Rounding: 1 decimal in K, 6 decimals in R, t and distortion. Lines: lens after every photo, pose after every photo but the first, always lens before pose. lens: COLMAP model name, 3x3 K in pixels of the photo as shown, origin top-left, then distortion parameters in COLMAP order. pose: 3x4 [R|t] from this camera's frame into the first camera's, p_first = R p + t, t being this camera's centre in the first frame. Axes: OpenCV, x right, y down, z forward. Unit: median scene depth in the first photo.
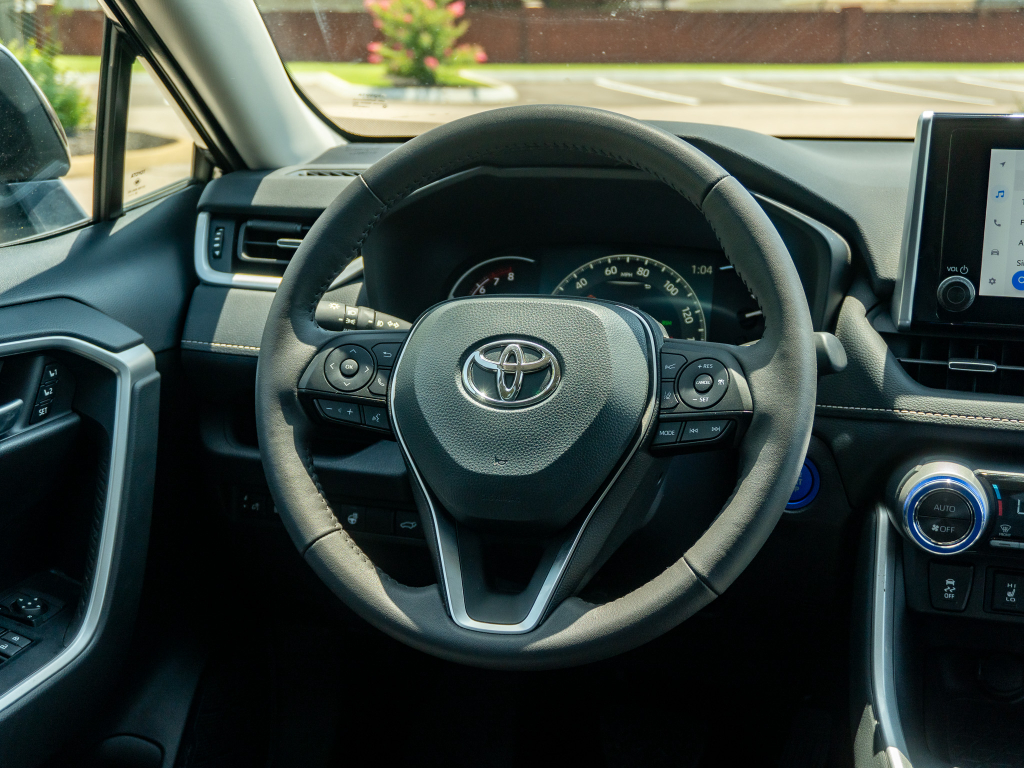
lens RADIAL K [[1359.6, 0, 508.3], [0, 1359.6, 397.5], [0, 0, 1]] dist [0.008174, 0.005625]
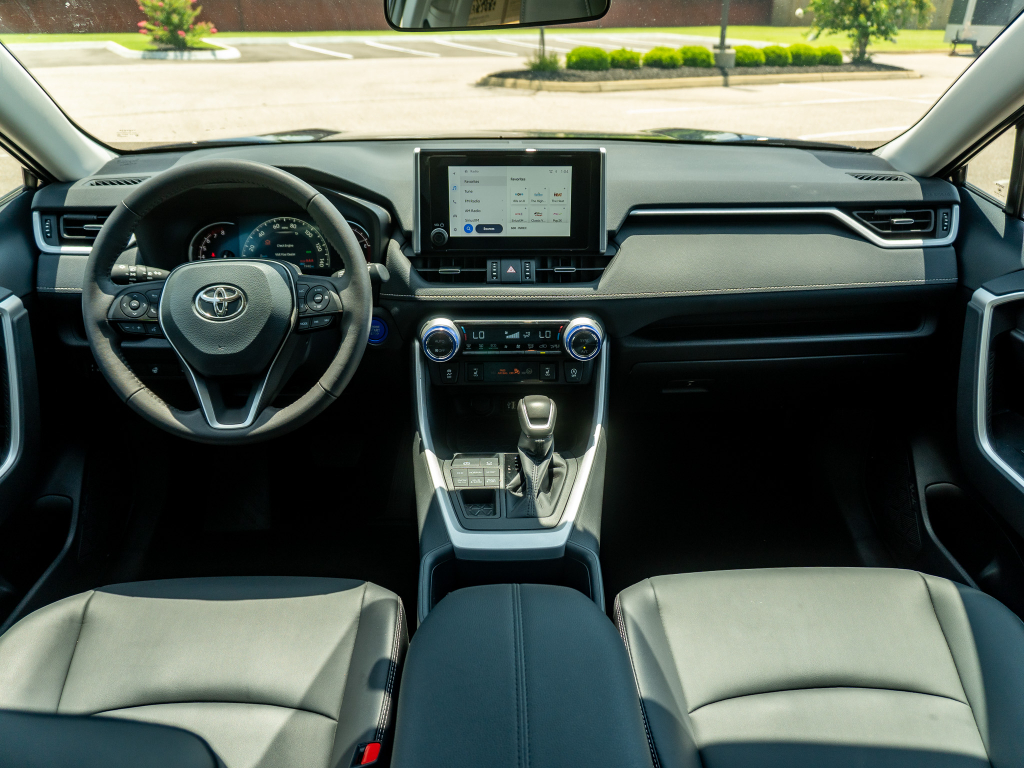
lens RADIAL K [[745.7, 0, 489.8], [0, 745.7, 388.9], [0, 0, 1]] dist [-0.008869, -0.003127]
pose [[0.954380, -0.136777, 0.265425, 0.067394], [0.079155, 0.973005, 0.216786, -0.094813], [-0.287912, -0.185886, 0.939443, -0.157650]]
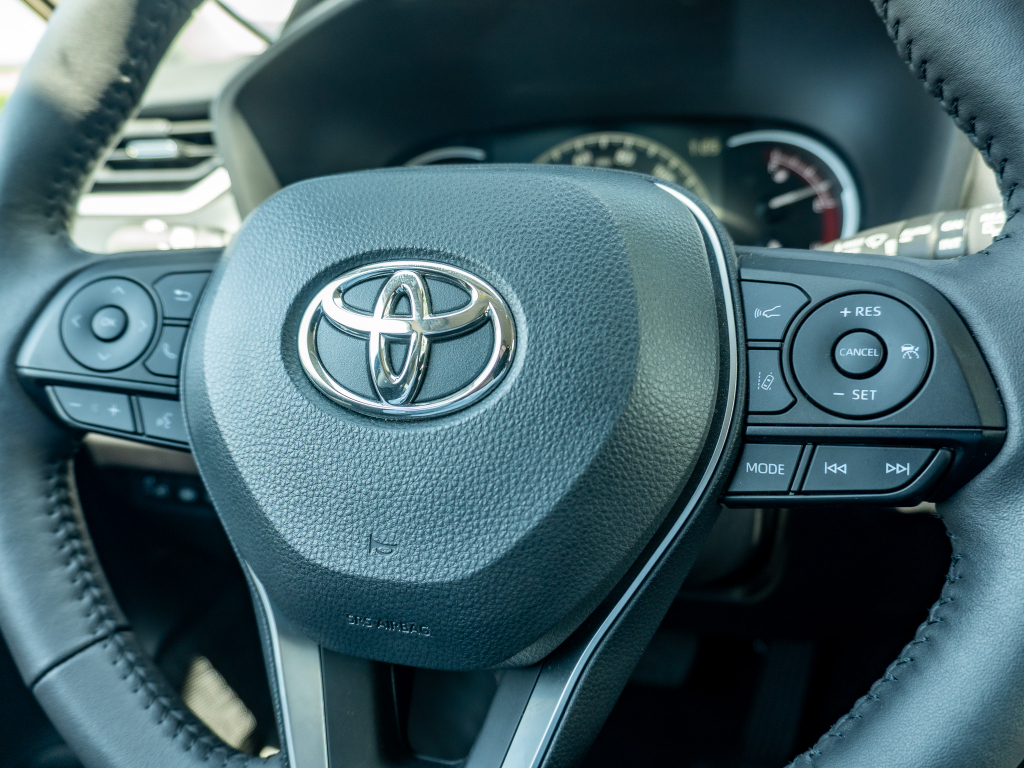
lens RADIAL K [[717.1, 0, 500.2], [0, 717.1, 384.1], [0, 0, 1]] dist [-0.004327, -0.001718]
pose [[0.999381, -0.034490, -0.006915, 0.033017], [0.035138, 0.987959, 0.150670, -0.035199], [0.001636, -0.150820, 0.988560, 0.727191]]
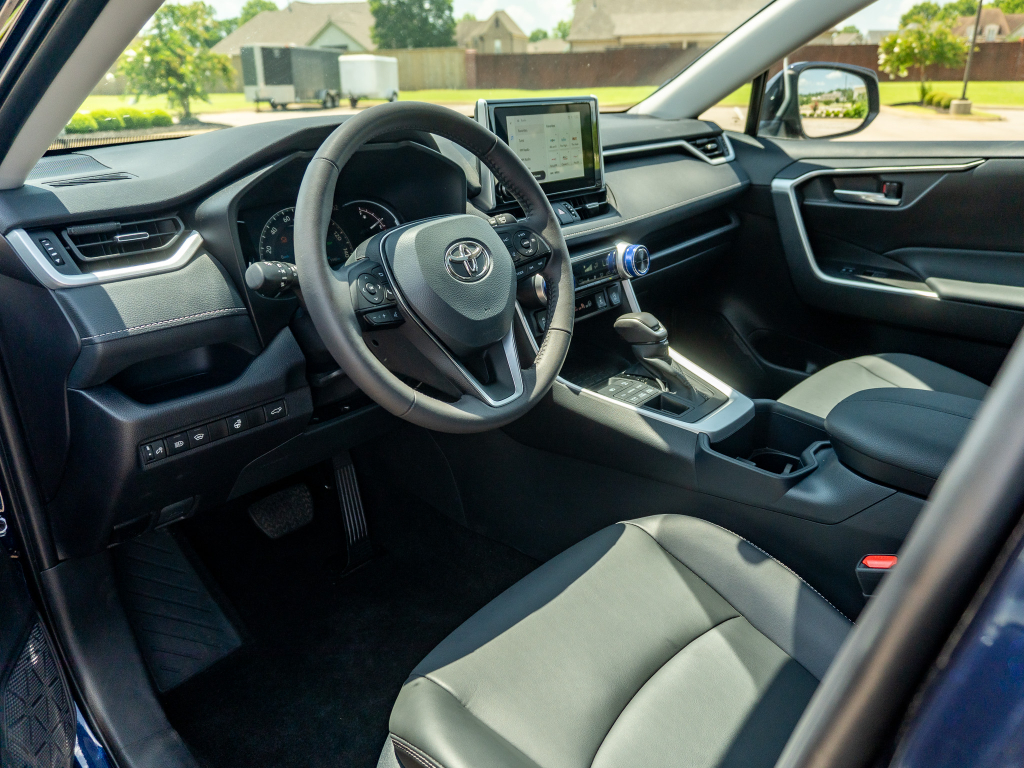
lens RADIAL K [[768.1, 0, 512.0], [0, 768.1, 384.0], [0, 0, 1]] dist [-0.006366, -0.005288]
pose [[0.431583, -0.345957, 0.833097, -0.788007], [0.245981, 0.933671, 0.260292, -0.105372], [-0.867888, 0.092588, 0.488055, 0.462868]]
